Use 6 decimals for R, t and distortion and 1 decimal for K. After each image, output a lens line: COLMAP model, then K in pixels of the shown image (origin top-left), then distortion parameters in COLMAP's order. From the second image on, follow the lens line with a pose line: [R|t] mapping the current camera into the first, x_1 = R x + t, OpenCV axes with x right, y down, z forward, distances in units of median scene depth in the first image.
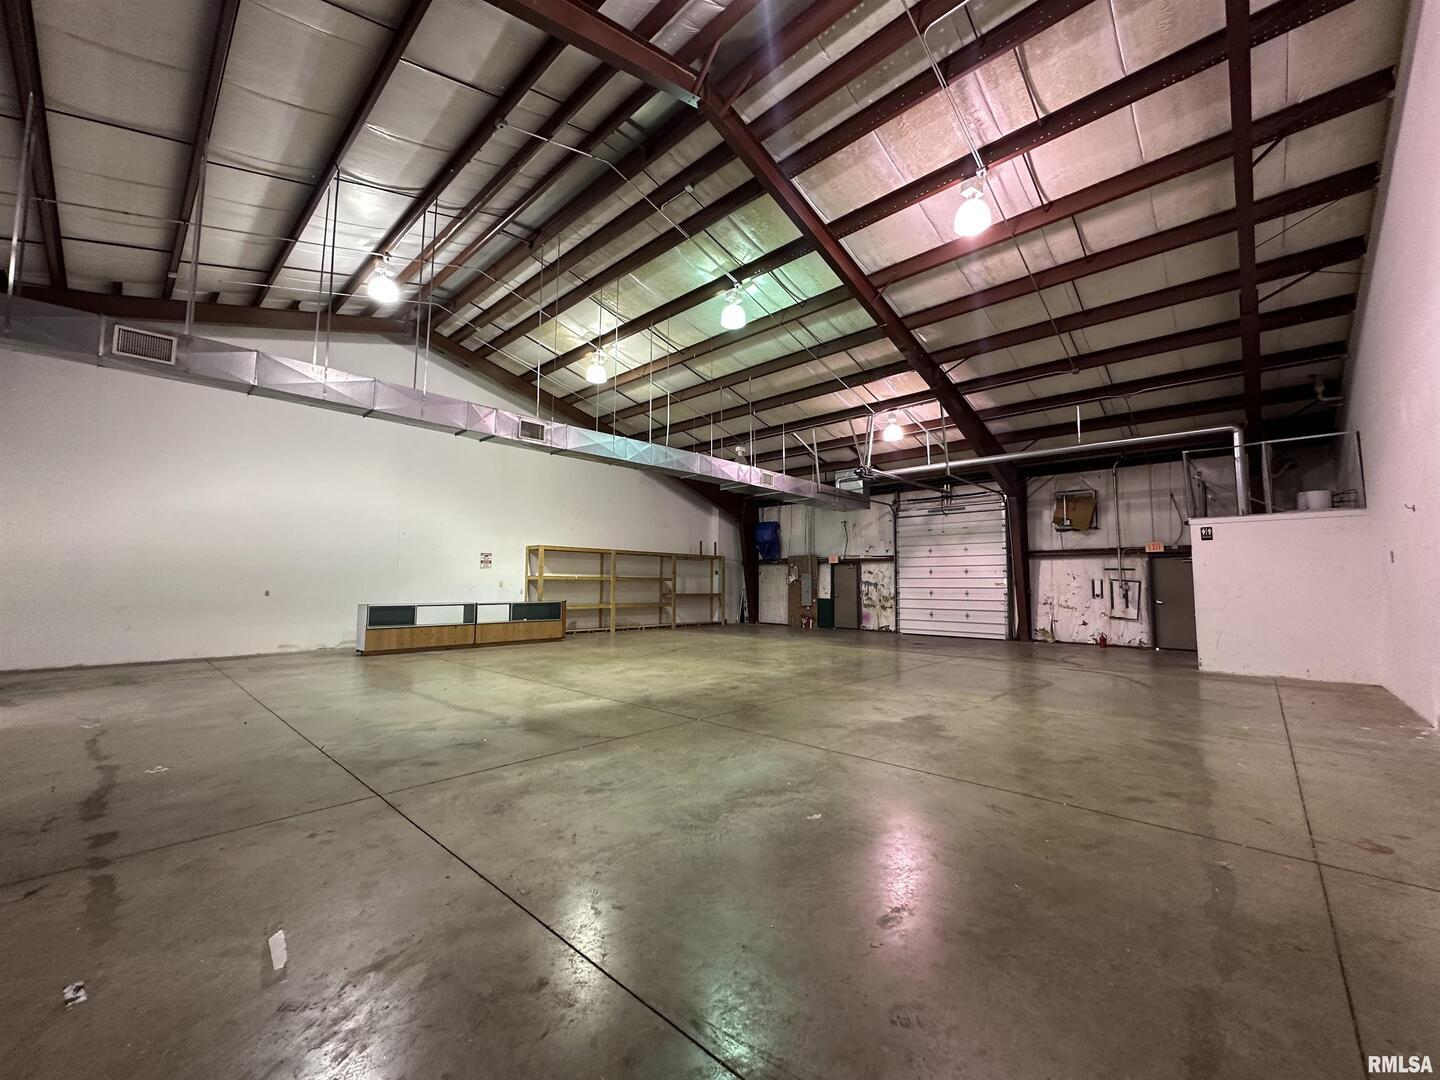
lens RADIAL K [[571.7, 0, 714.2], [0, 571.7, 541.3], [0, 0, 1]] dist [-0.002481, 0.000201]
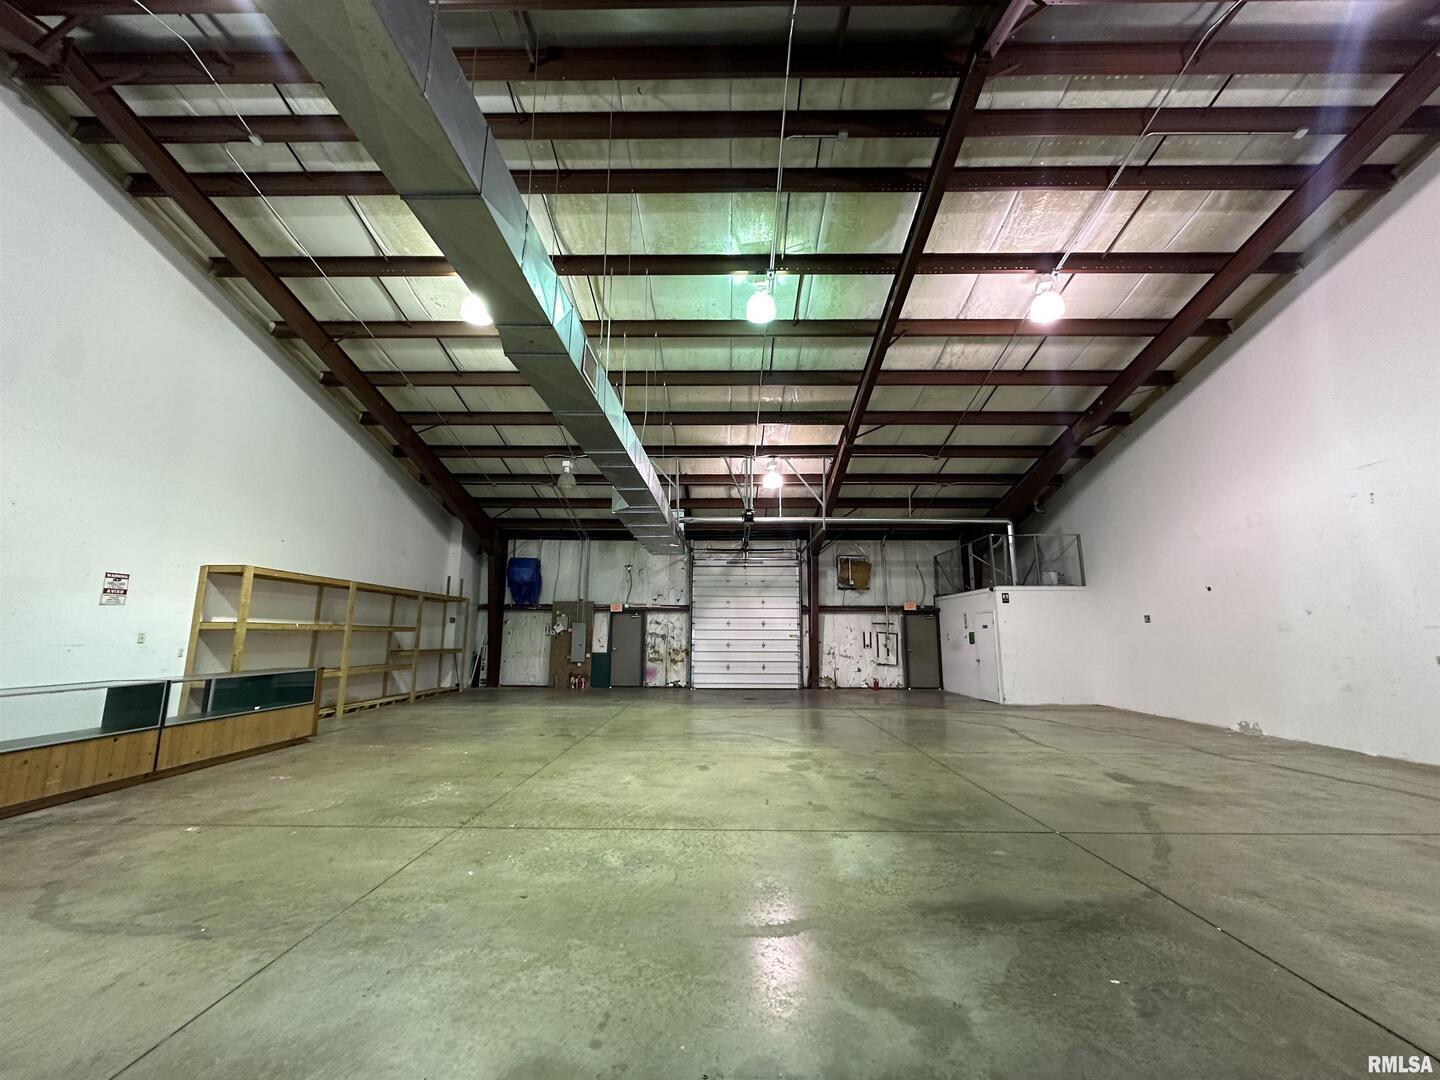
lens RADIAL K [[571.7, 0, 721.3], [0, 571.7, 535.5], [0, 0, 1]] dist [-0.002481, 0.000201]
pose [[0.739125, 0.115146, 0.663654, -0.317028], [-0.051391, 0.992048, -0.114889, 0.017575], [-0.671605, 0.050812, 0.739165, 0.277116]]
